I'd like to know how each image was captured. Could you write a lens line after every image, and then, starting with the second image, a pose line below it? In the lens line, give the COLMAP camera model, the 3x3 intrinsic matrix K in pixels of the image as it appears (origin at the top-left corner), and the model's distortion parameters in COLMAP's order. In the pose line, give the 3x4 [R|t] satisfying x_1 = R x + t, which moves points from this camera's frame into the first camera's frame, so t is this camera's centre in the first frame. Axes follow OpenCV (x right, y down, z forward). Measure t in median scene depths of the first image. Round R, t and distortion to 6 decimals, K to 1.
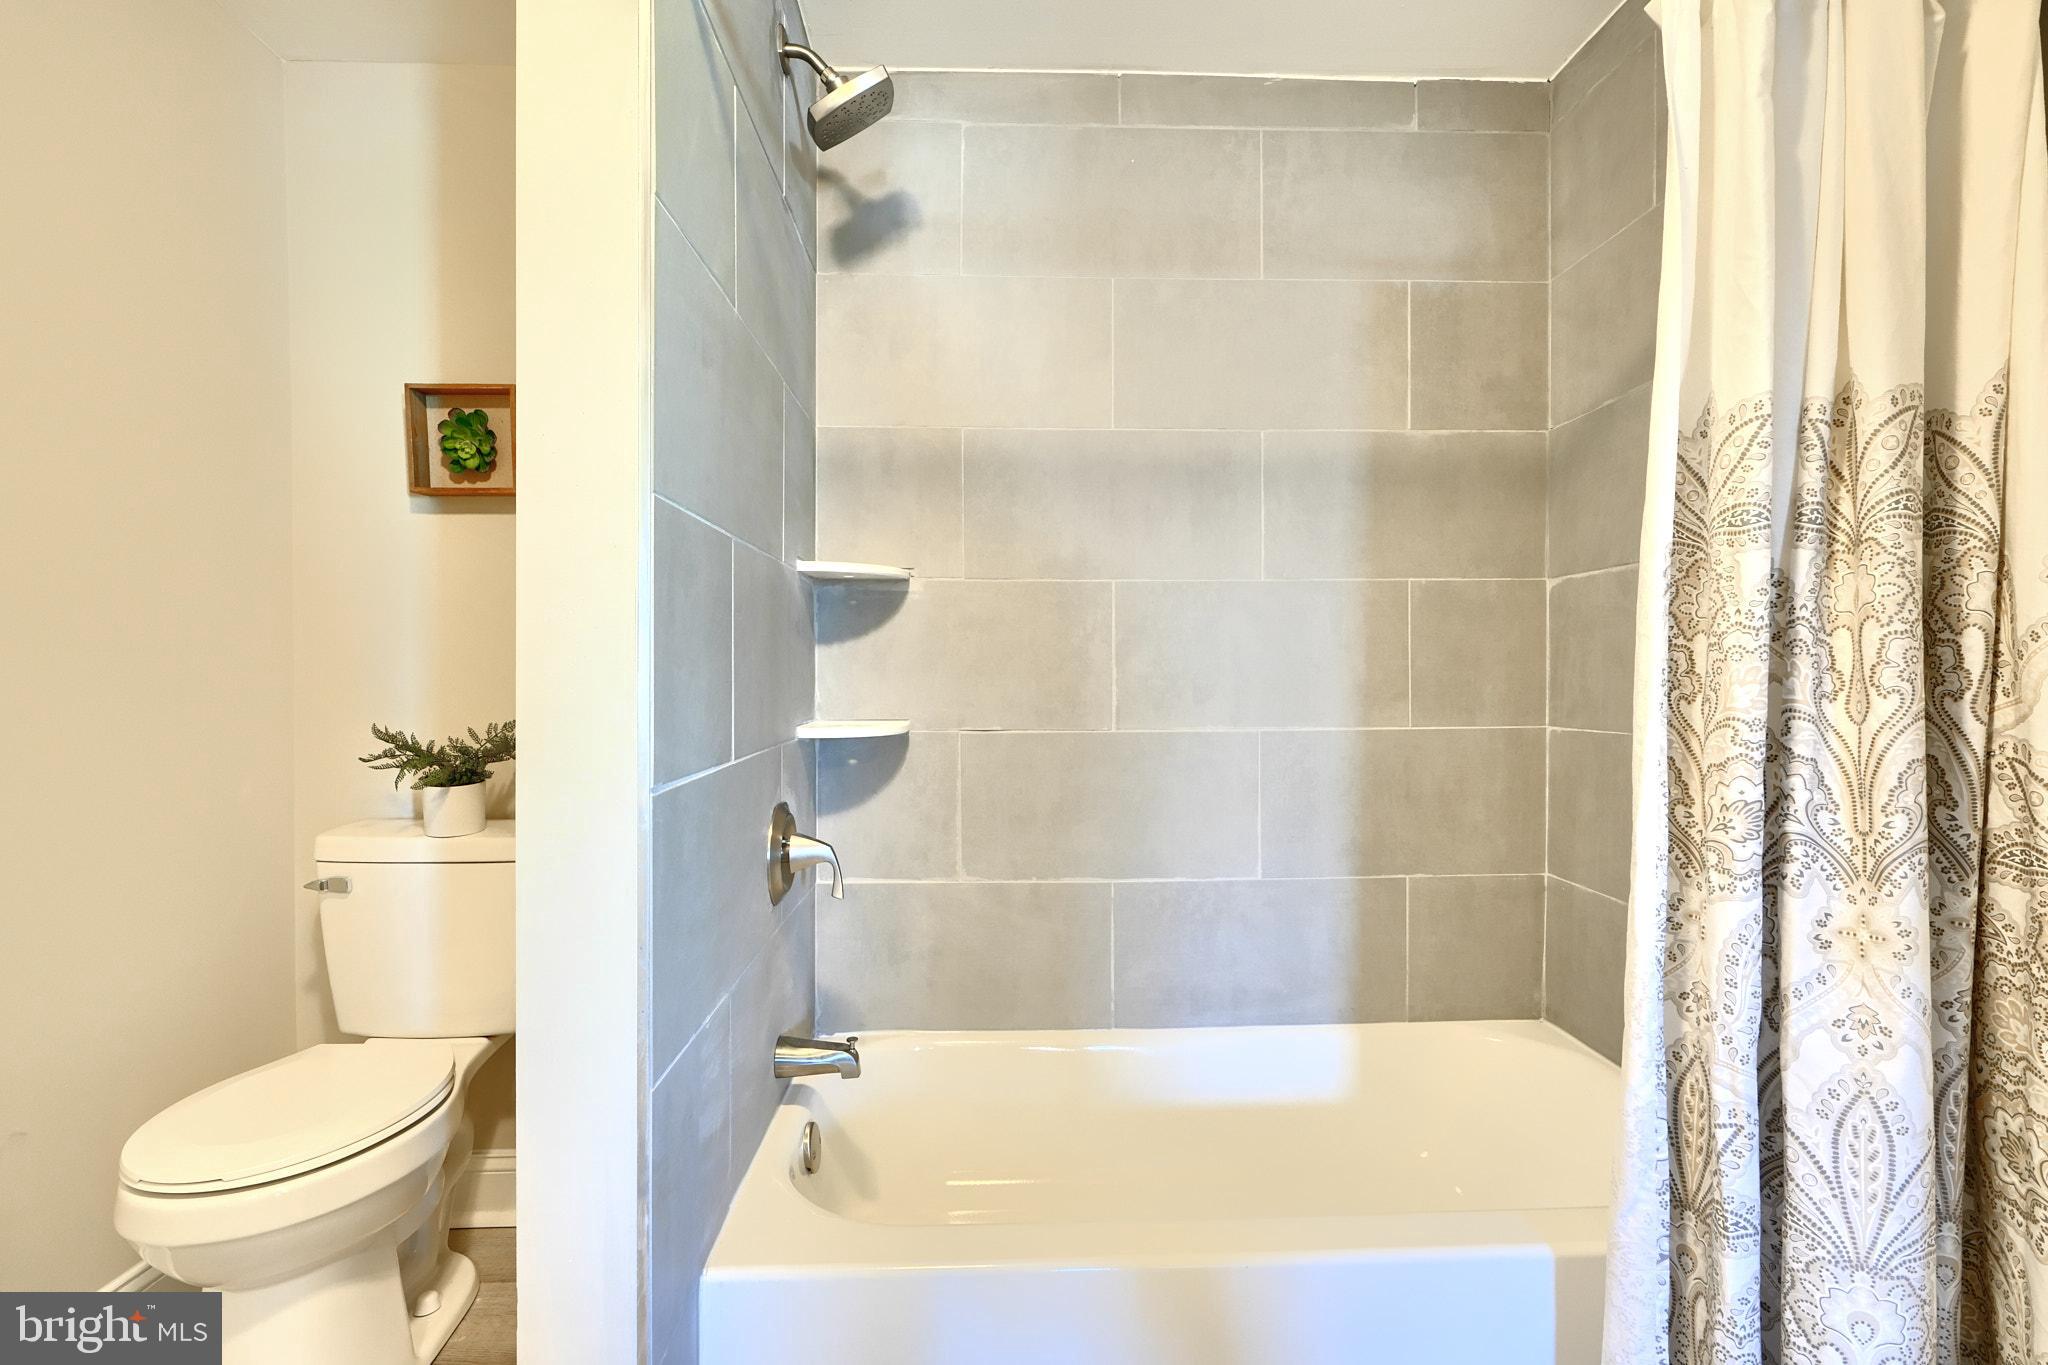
lens RADIAL K [[935.1, 0, 1029.6], [0, 935.1, 689.6], [0, 0, 1]] dist [0.000639, 0.000912]
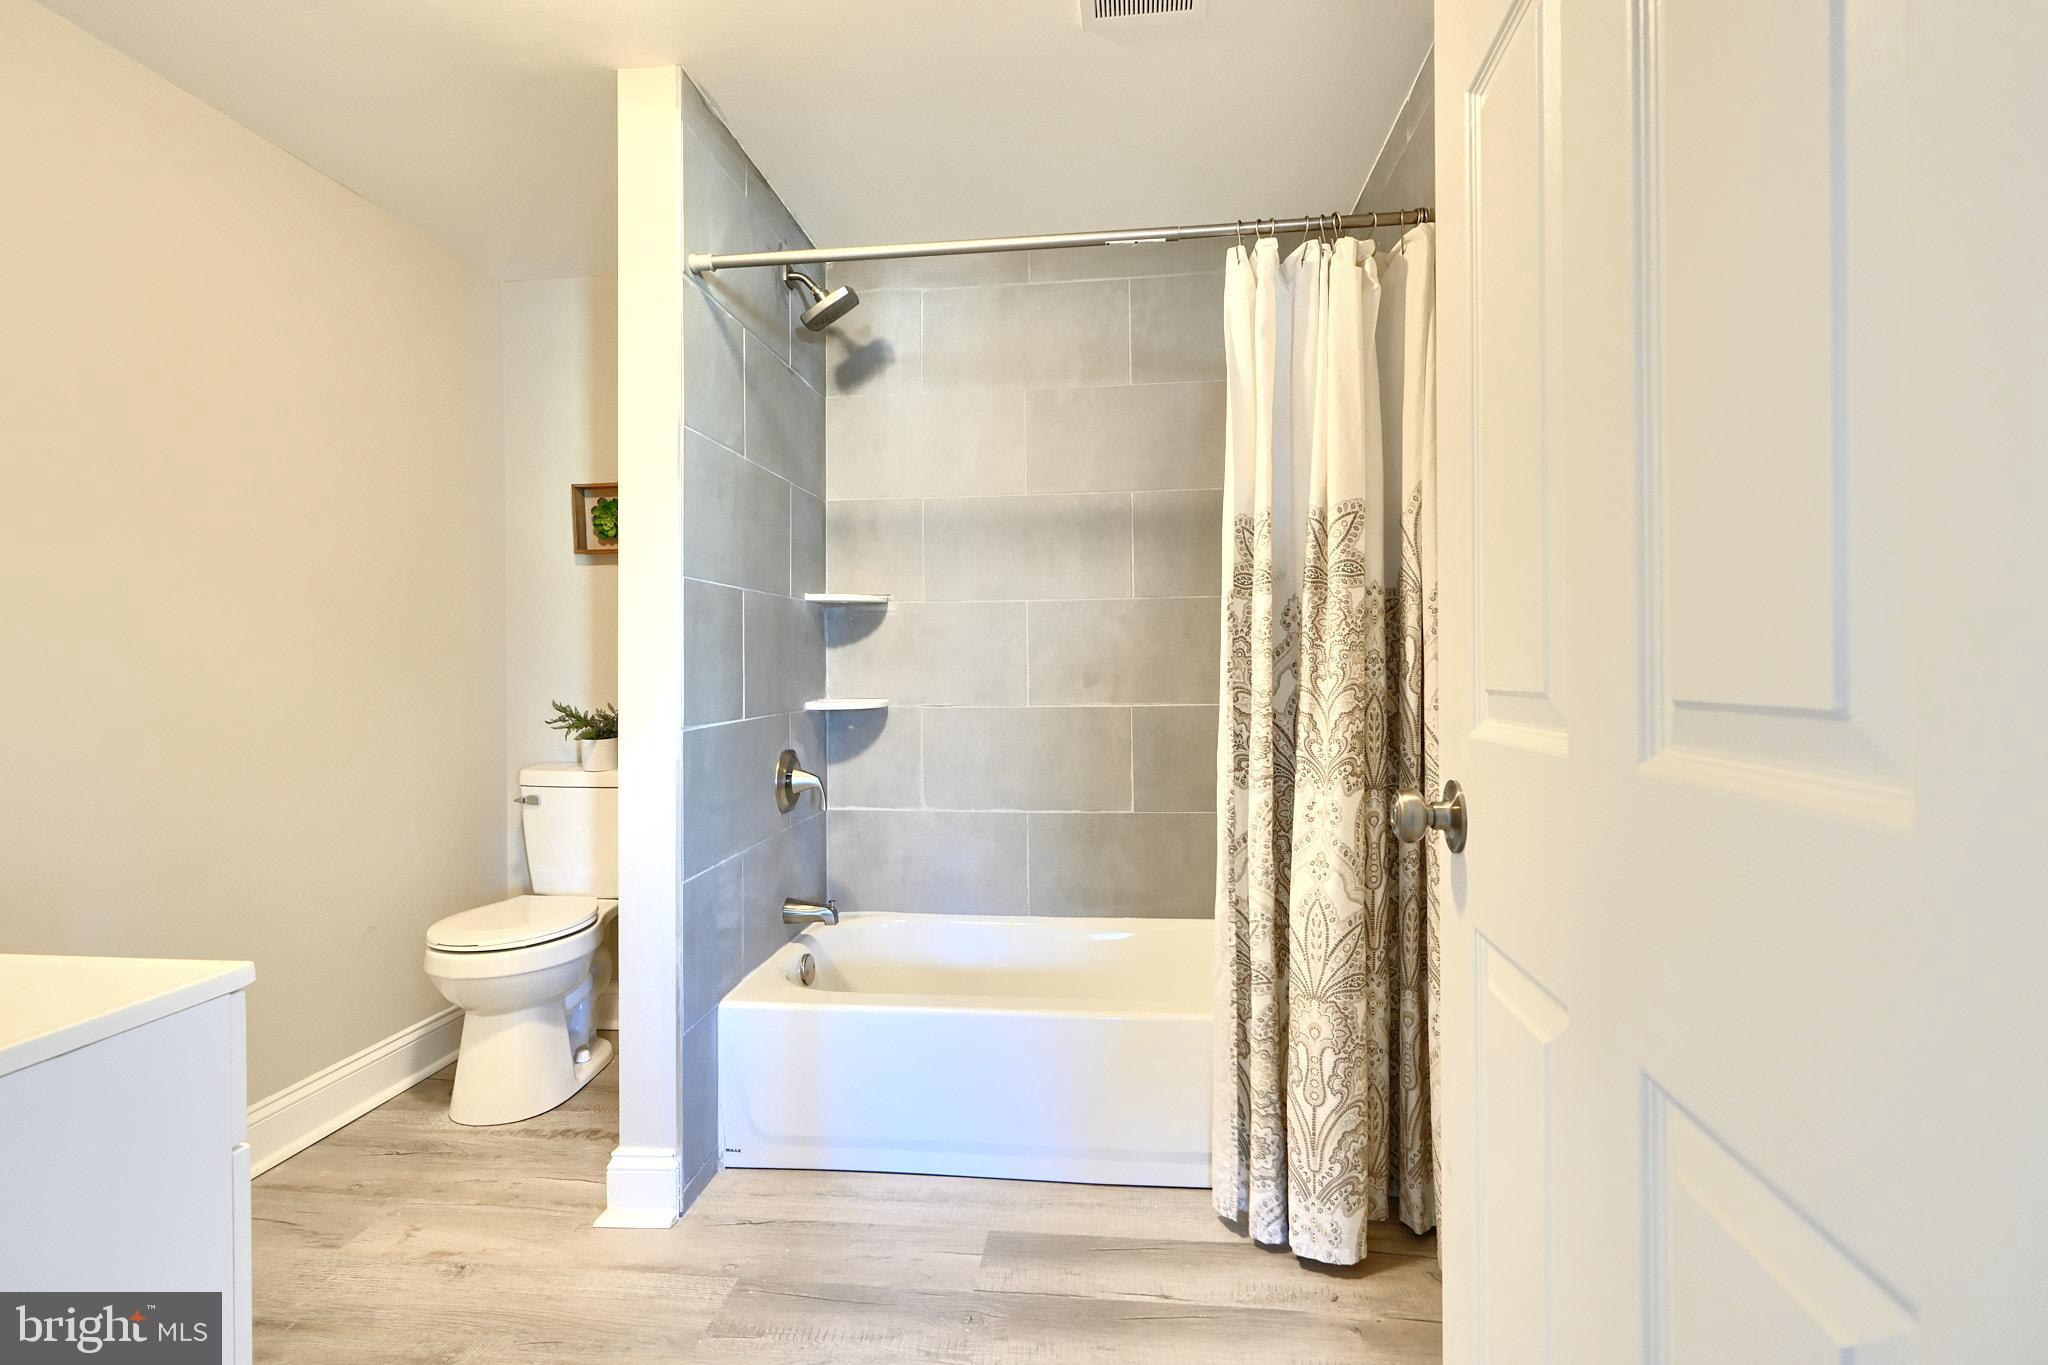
lens RADIAL K [[935.1, 0, 1020.5], [0, 935.1, 669.5], [0, 0, 1]] dist [0.000639, 0.000912]
pose [[0.988629, -0.006818, -0.150223, 0.332415], [0.005111, 0.999918, -0.011749, 0.005813], [0.150291, 0.010848, 0.988582, -0.465677]]
